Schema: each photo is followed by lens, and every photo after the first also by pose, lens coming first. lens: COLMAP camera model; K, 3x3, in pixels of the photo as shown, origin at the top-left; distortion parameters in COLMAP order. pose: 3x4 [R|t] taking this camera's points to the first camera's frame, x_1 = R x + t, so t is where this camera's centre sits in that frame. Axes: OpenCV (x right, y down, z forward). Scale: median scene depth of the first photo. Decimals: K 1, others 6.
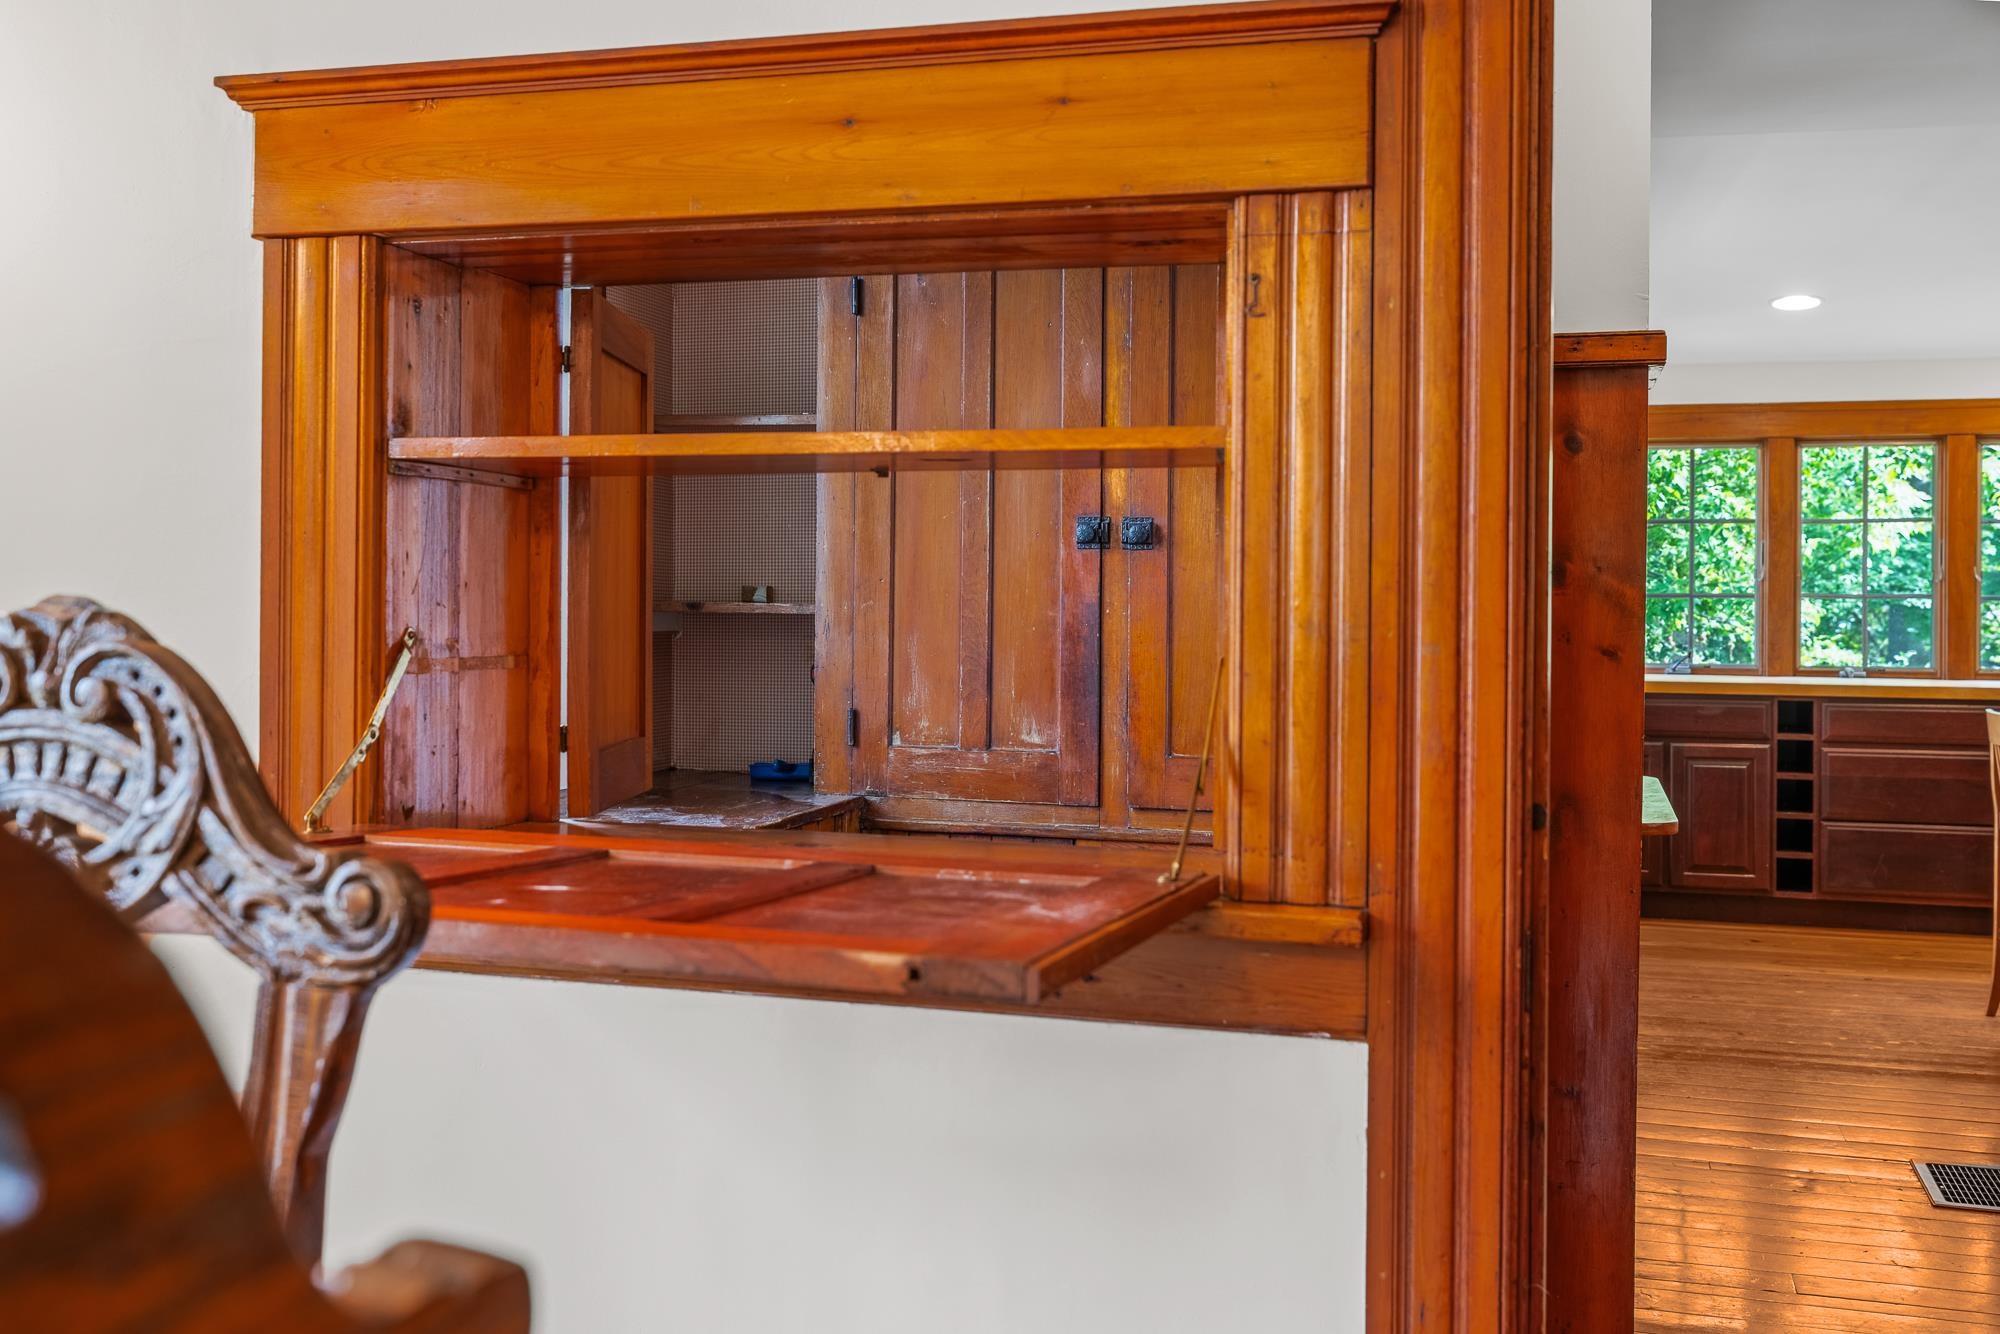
lens RADIAL K [[1990.0, 0, 984.5], [0, 1990.0, 608.5], [0, 0, 1]] dist [-0.012896, 0.016001]
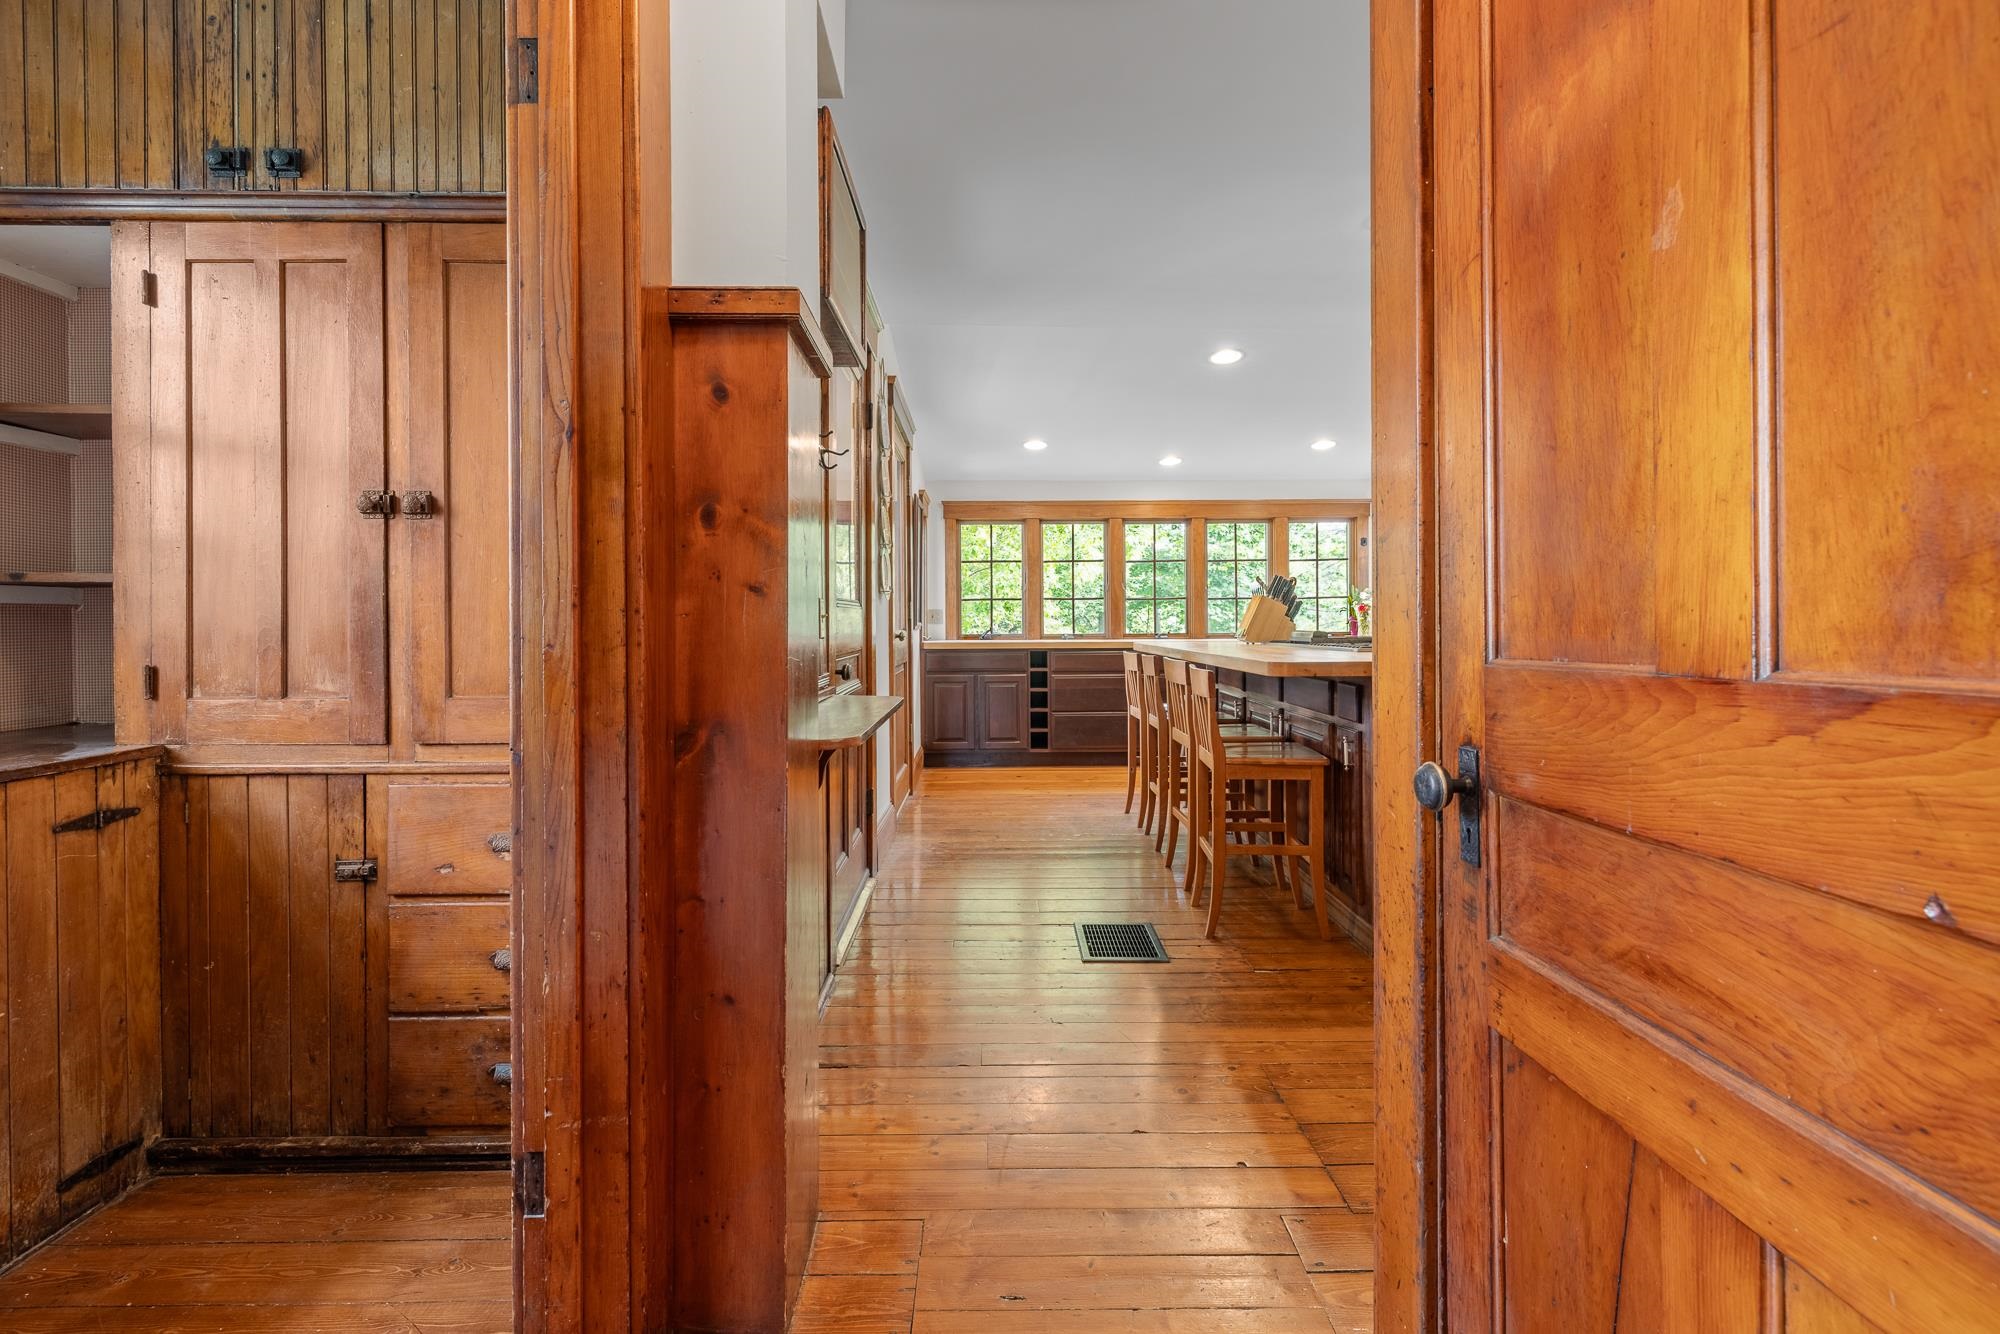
lens RADIAL K [[863.3, 0, 994.0], [0, 863.3, 634.6], [0, 0, 1]] dist [0.000166, -0.000160]
pose [[0.955526, -0.018714, 0.294313, 0.240959], [0.014754, 0.999768, 0.015669, 0.033252], [-0.294538, -0.010630, 0.955581, 0.415878]]
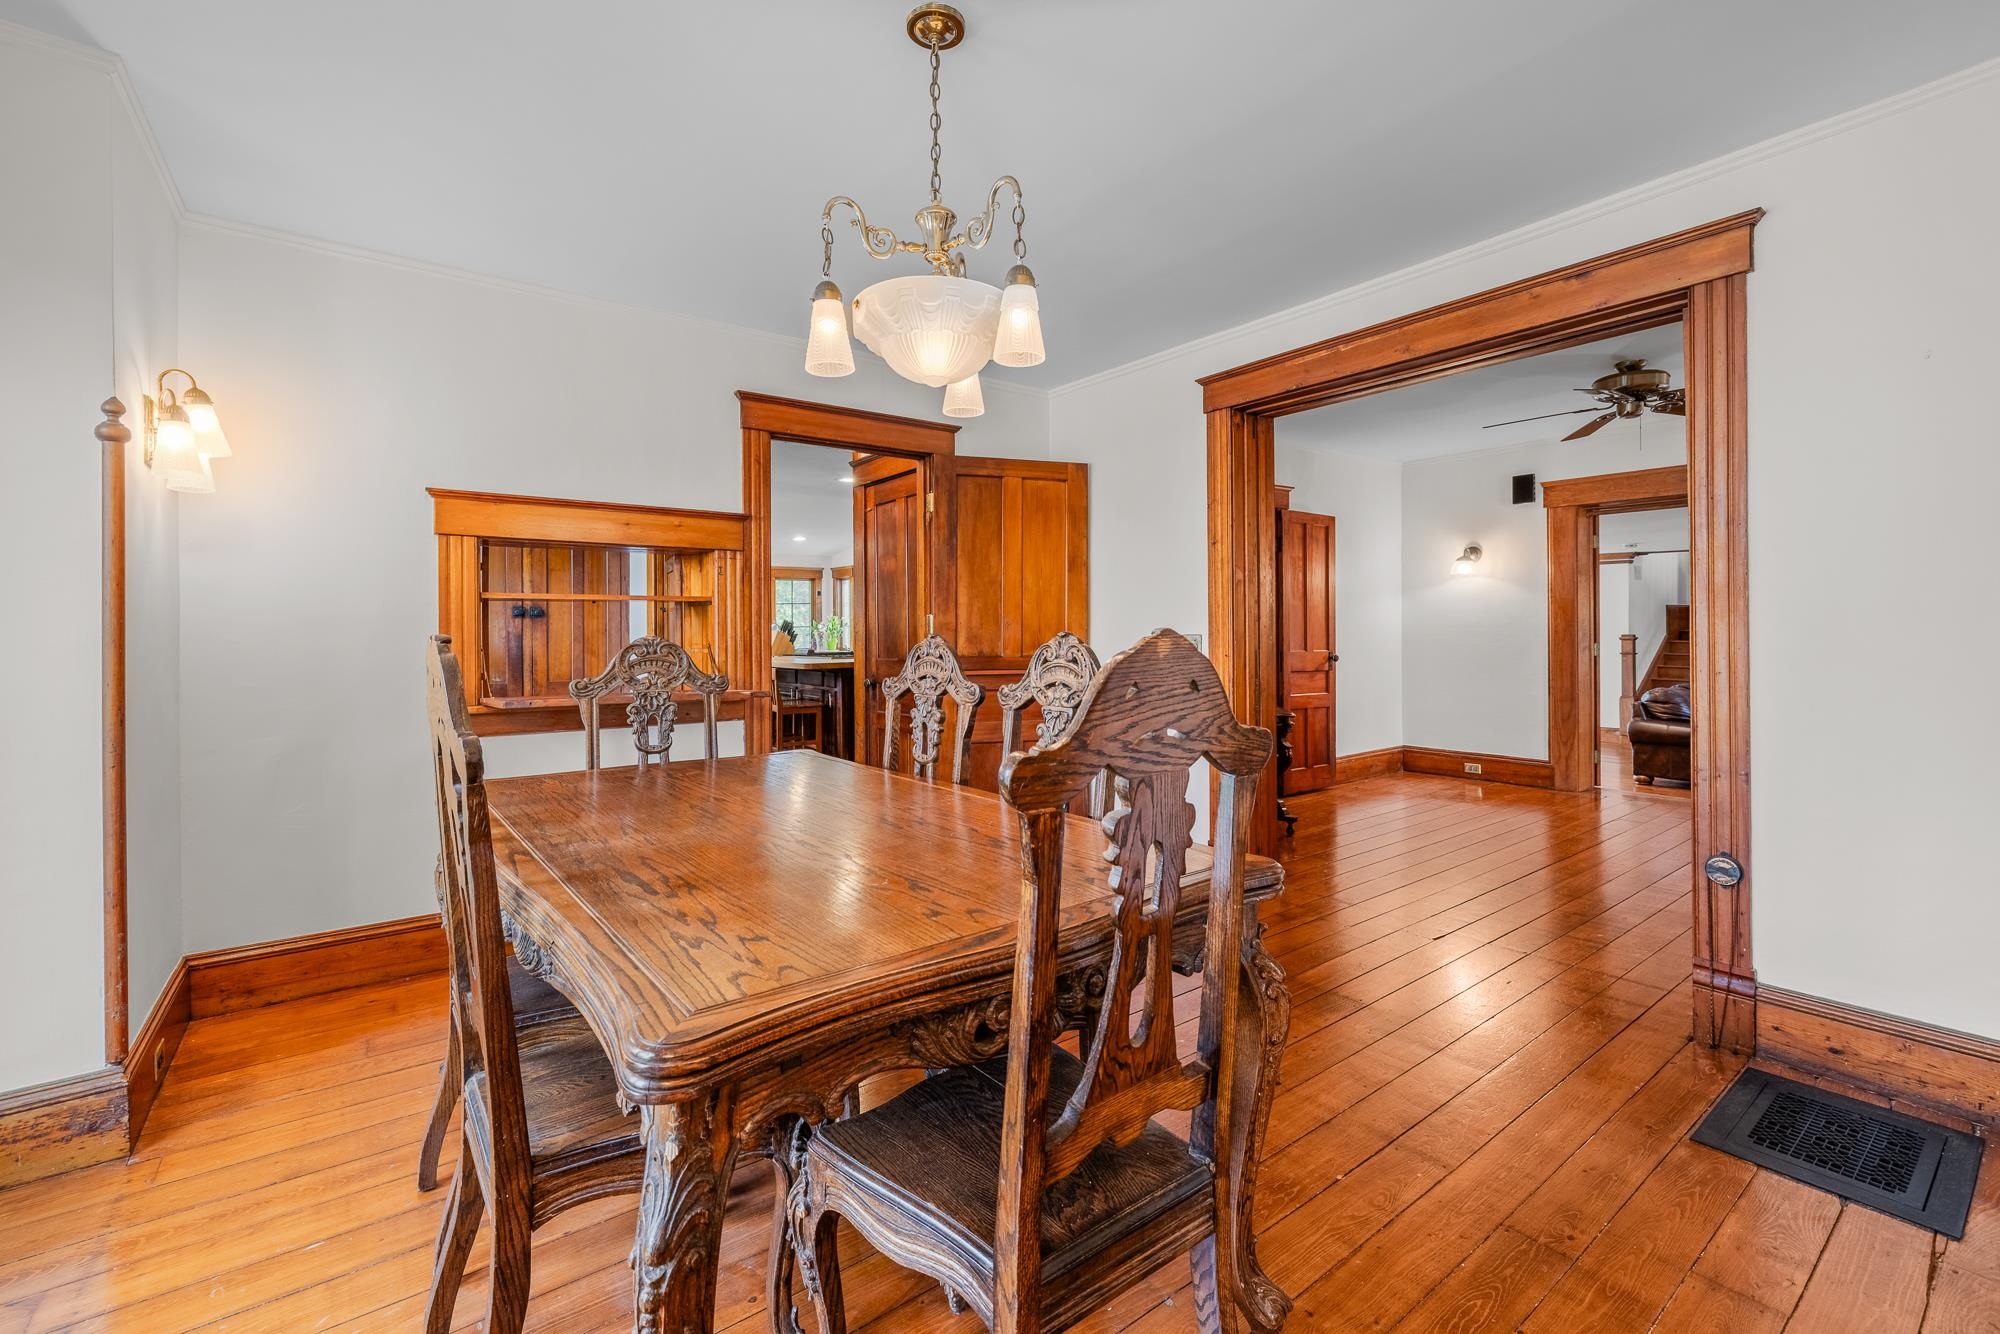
lens RADIAL K [[863.3, 0, 994.0], [0, 863.3, 634.6], [0, 0, 1]] dist [0.000166, -0.000160]
pose [[0.594943, -0.018536, 0.803554, -0.566871], [0.015653, 0.999812, 0.011474, -0.007244], [-0.803616, 0.005752, 0.595121, -0.386750]]
